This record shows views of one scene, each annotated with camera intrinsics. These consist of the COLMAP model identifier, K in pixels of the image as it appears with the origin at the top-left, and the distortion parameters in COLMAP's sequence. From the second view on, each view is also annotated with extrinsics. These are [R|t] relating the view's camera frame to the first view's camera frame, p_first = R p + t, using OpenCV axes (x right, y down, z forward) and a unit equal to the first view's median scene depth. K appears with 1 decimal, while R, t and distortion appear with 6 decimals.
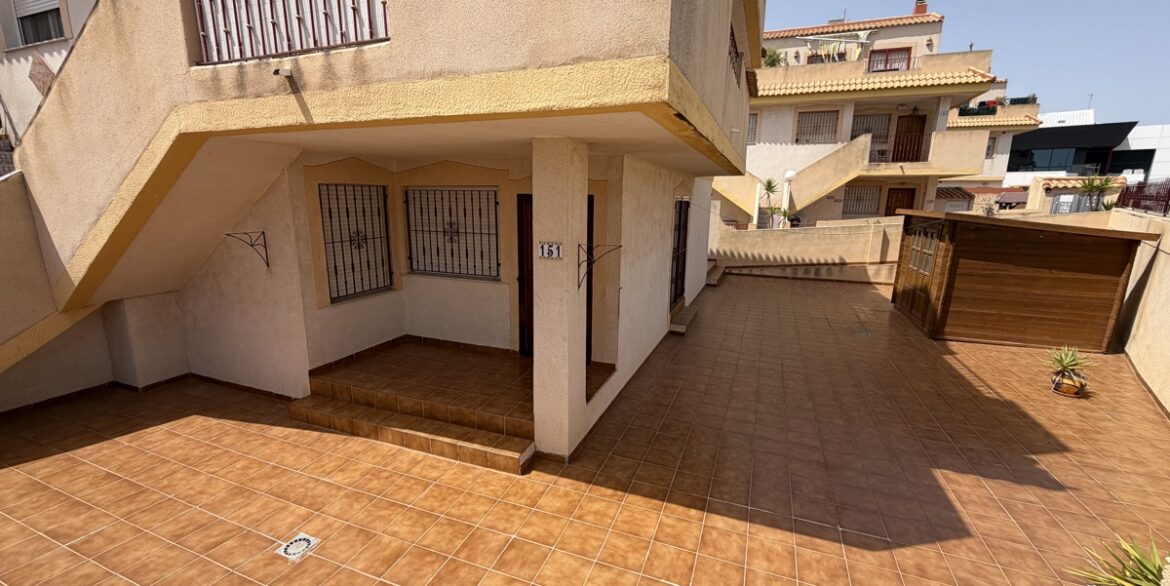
lens RADIAL K [[466.7, 0, 583.3], [0, 466.7, 295.1], [0, 0, 1]] dist [0.000988, -0.000034]
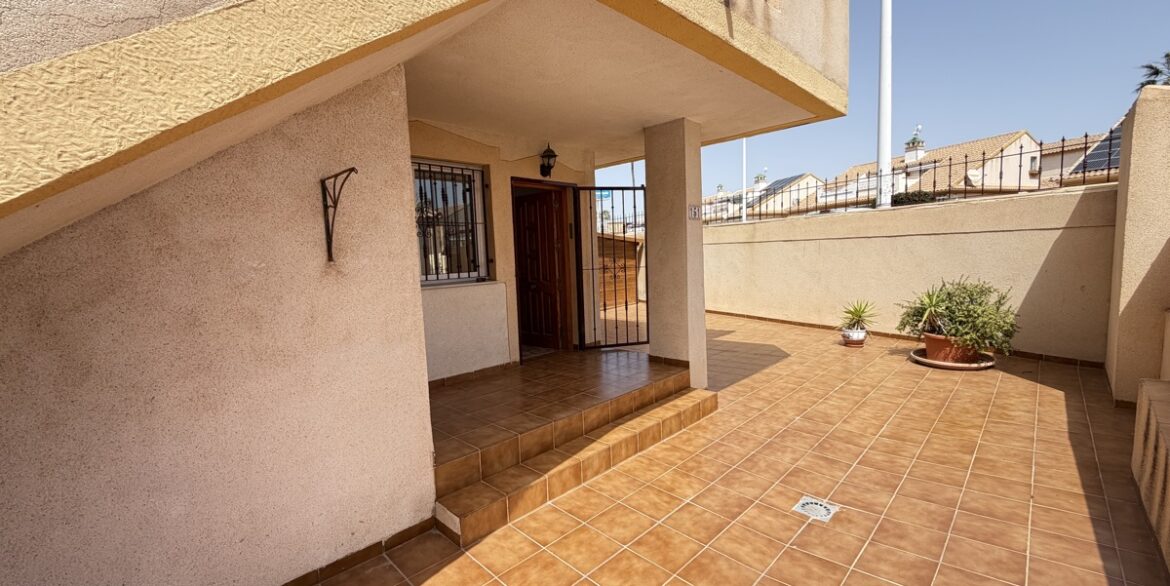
lens RADIAL K [[466.7, 0, 583.3], [0, 466.7, 295.1], [0, 0, 1]] dist [0.000988, -0.000034]
pose [[0.393057, -0.107687, 0.913187, -0.817963], [0.233009, 0.972368, 0.014374, 0.018014], [-0.889502, 0.207131, 0.407288, 0.503565]]
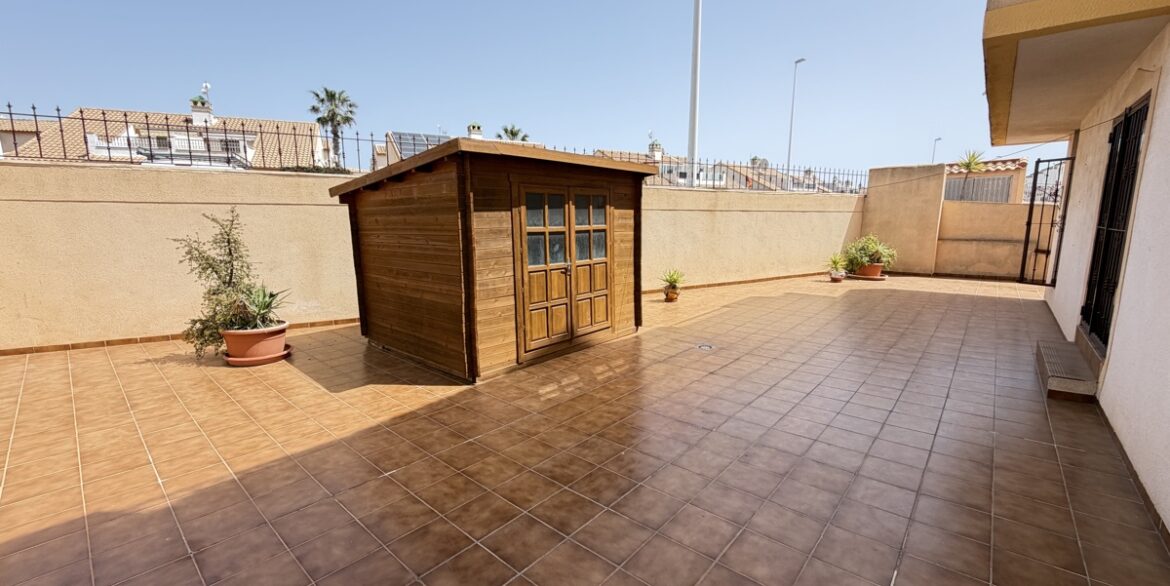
lens RADIAL K [[466.7, 0, 583.3], [0, 466.7, 295.1], [0, 0, 1]] dist [0.000988, -0.000034]
pose [[-0.941236, -0.054783, 0.333276, 0.770881], [0.069854, 0.933848, 0.350784, -0.323839], [-0.330446, 0.353451, -0.875144, 2.265217]]
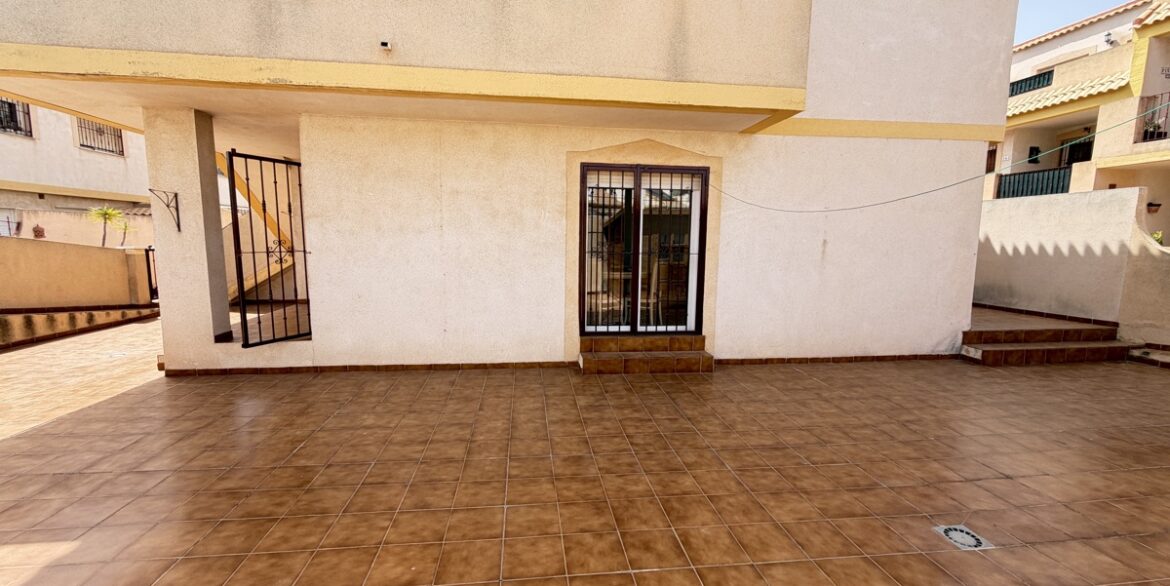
lens RADIAL K [[466.7, 0, 583.3], [0, 466.7, 295.1], [0, 0, 1]] dist [0.000988, -0.000034]
pose [[0.482532, 0.099655, -0.870191, 1.024434], [-0.185105, 0.982669, 0.009893, -0.037193], [0.856095, 0.156303, 0.492616, 0.876312]]
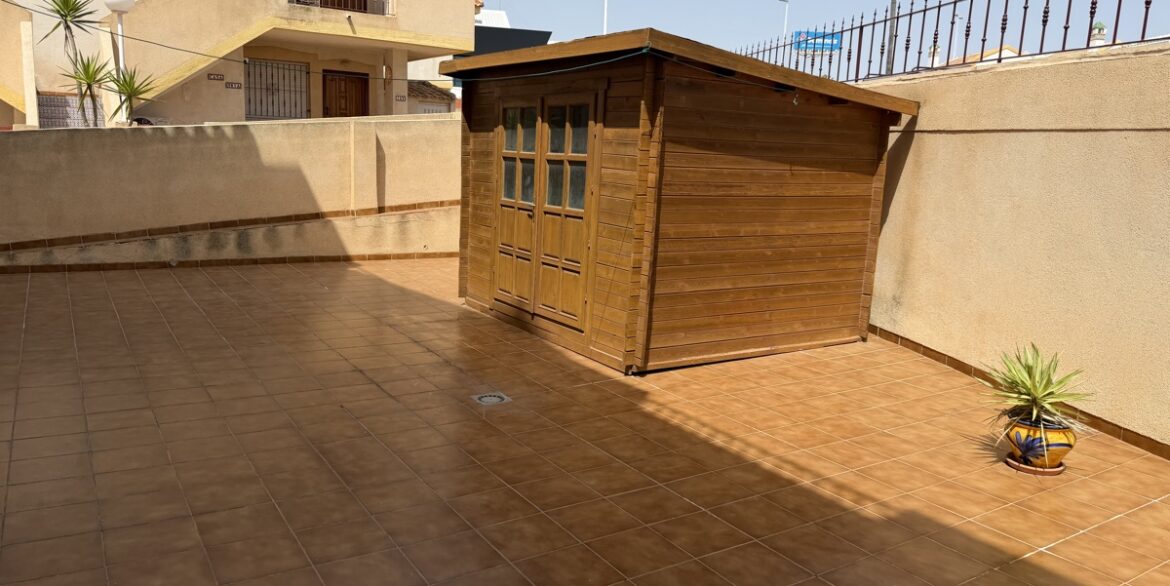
lens RADIAL K [[820.4, 0, 594.0], [0, 820.4, 291.0], [0, 0, 1]] dist [0.067969, -0.106531]
pose [[0.579539, -0.123044, 0.805602, 0.260781], [0.131827, 0.989671, 0.056324, -0.021815], [-0.804211, 0.073558, 0.589774, 0.833944]]
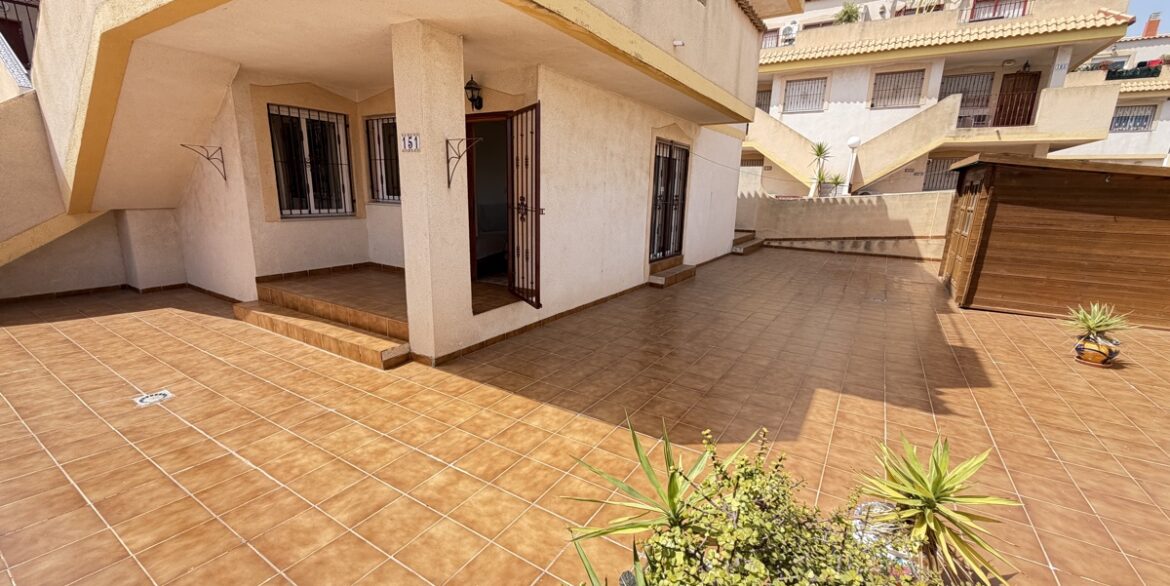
lens RADIAL K [[466.7, 0, 583.3], [0, 466.7, 295.1], [0, 0, 1]] dist [0.000988, -0.000034]
pose [[0.981867, 0.054945, -0.181432, 0.303507], [-0.051583, 0.998399, 0.023200, 0.115773], [0.182416, -0.013420, 0.983130, 0.055499]]
